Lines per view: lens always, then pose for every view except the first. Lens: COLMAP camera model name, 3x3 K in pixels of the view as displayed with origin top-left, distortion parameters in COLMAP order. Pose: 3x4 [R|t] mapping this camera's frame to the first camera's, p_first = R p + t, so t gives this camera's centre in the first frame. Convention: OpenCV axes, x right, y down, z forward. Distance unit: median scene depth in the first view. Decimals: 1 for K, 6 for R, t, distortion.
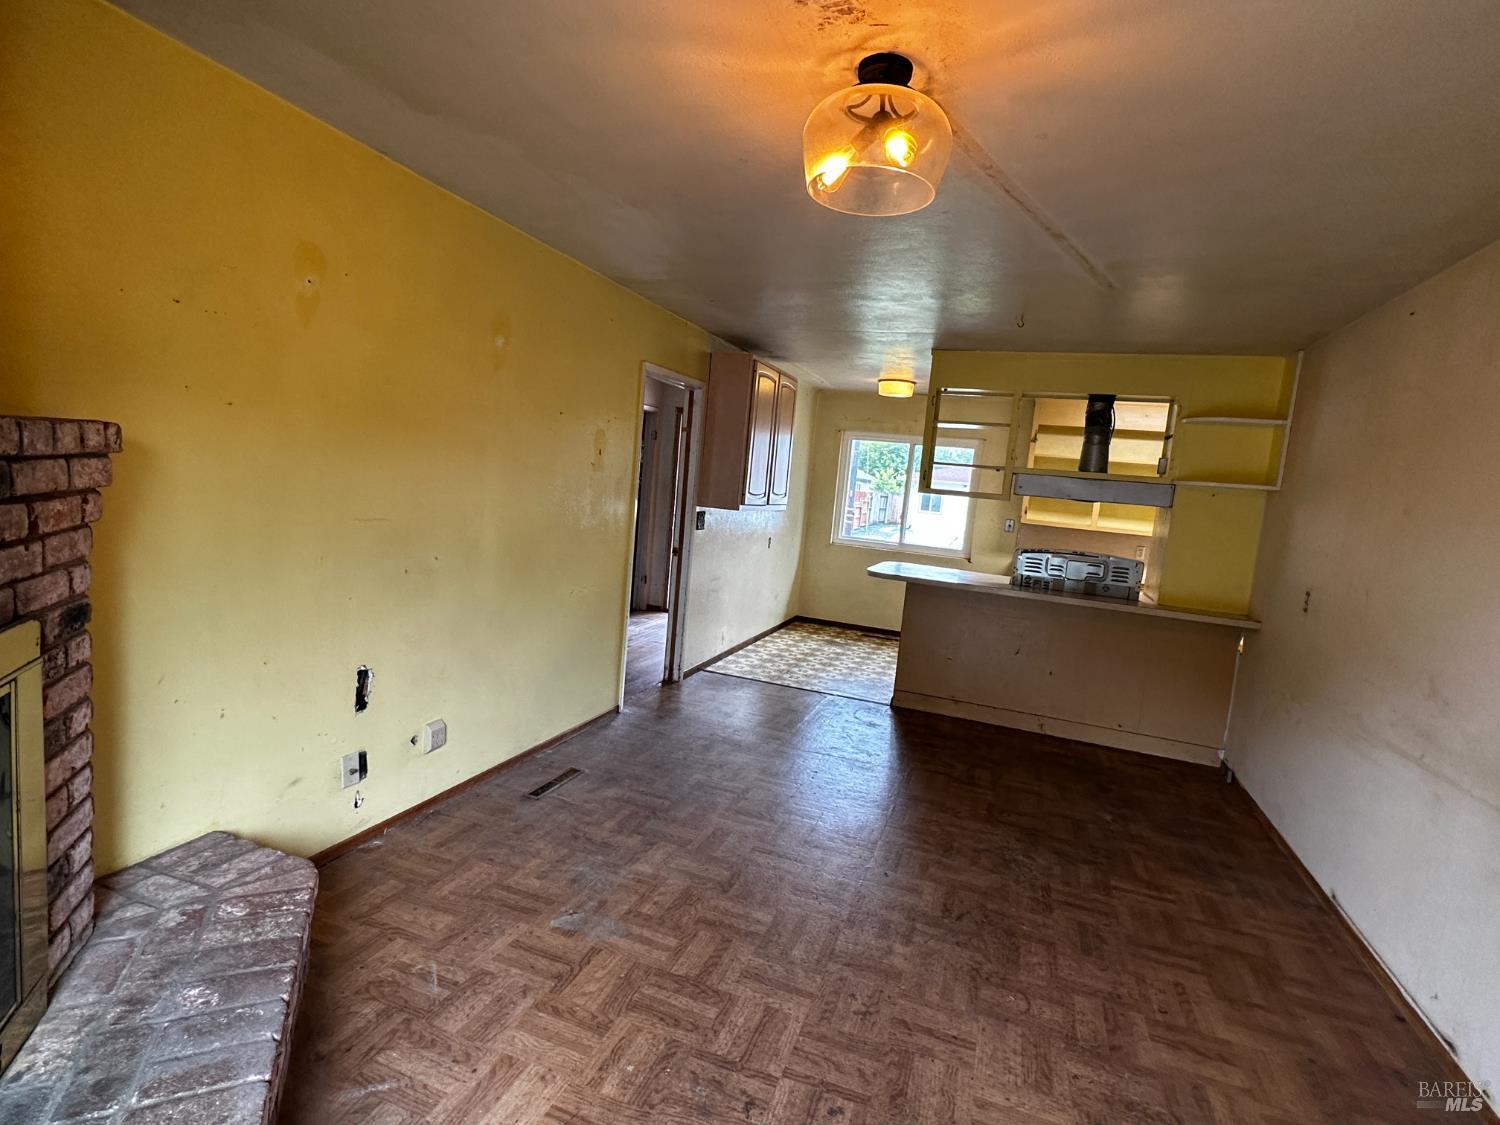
lens RADIAL K [[753.6, 0, 755.3], [0, 753.6, 555.4], [0, 0, 1]] dist [-0.005101, -0.000420]
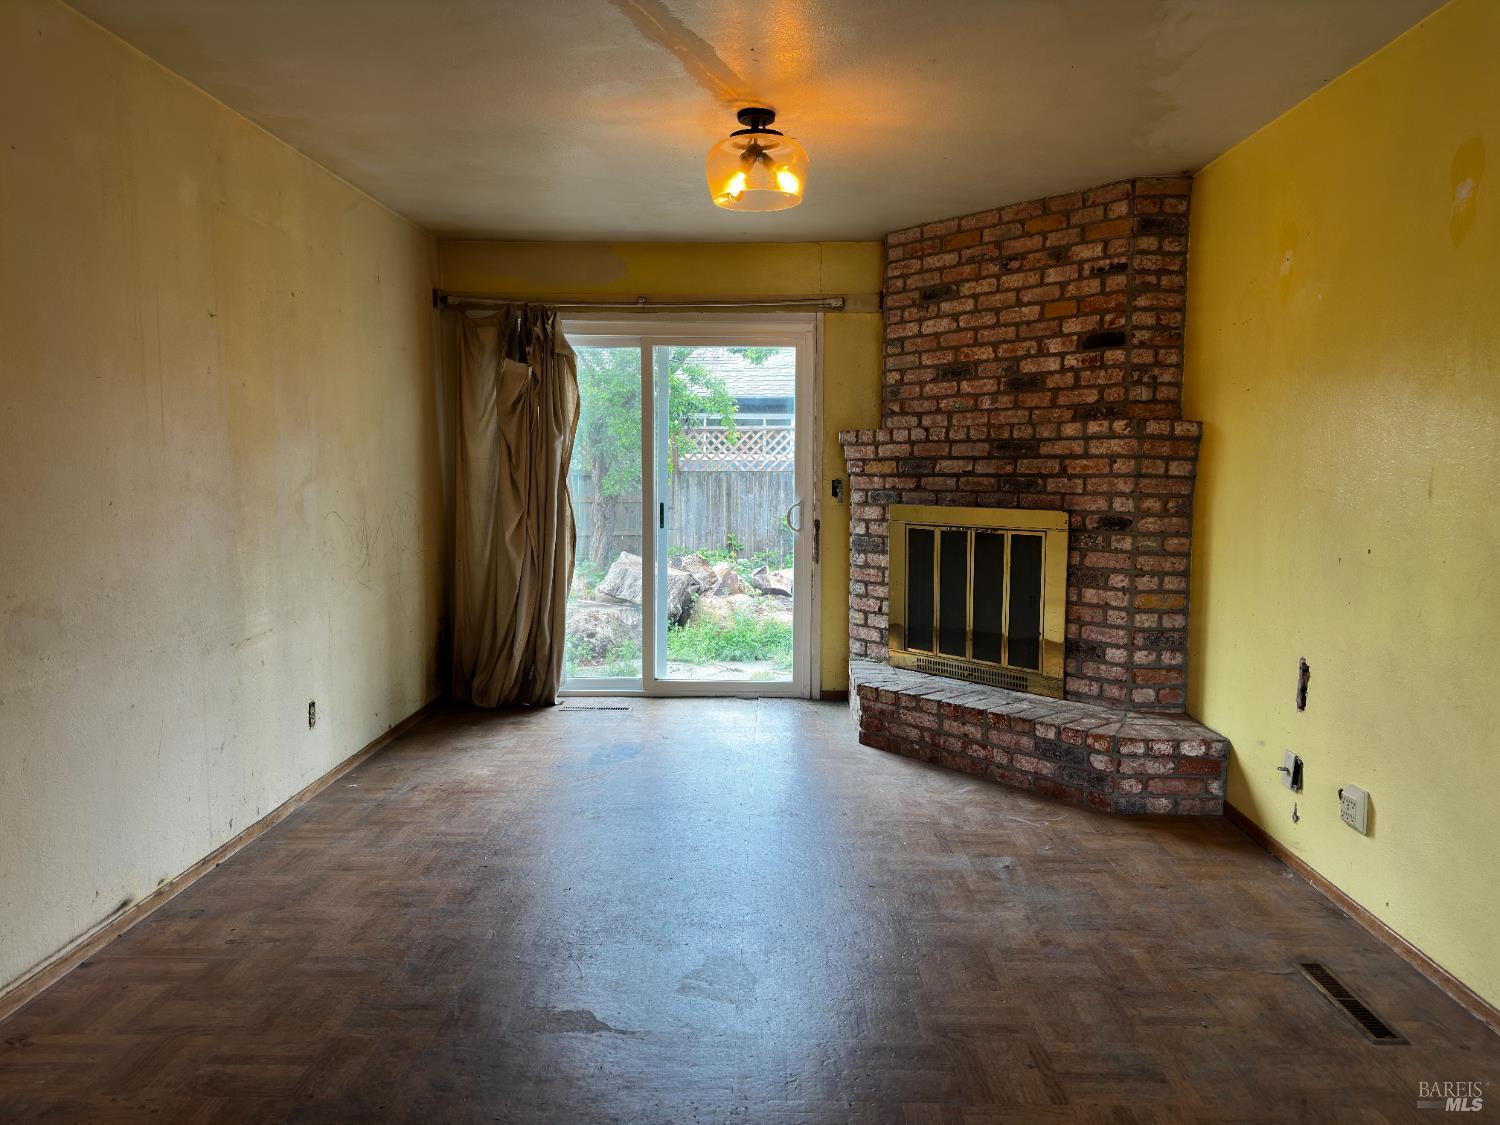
lens RADIAL K [[1044.9, 0, 762.8], [0, 1044.9, 560.7], [0, 0, 1]] dist [0.053009, -0.043532]
pose [[-0.942163, -0.061439, -0.329475, 0.484238], [-0.119400, 0.980085, 0.158673, -0.085148], [0.313165, 0.188835, -0.930736, 1.918230]]
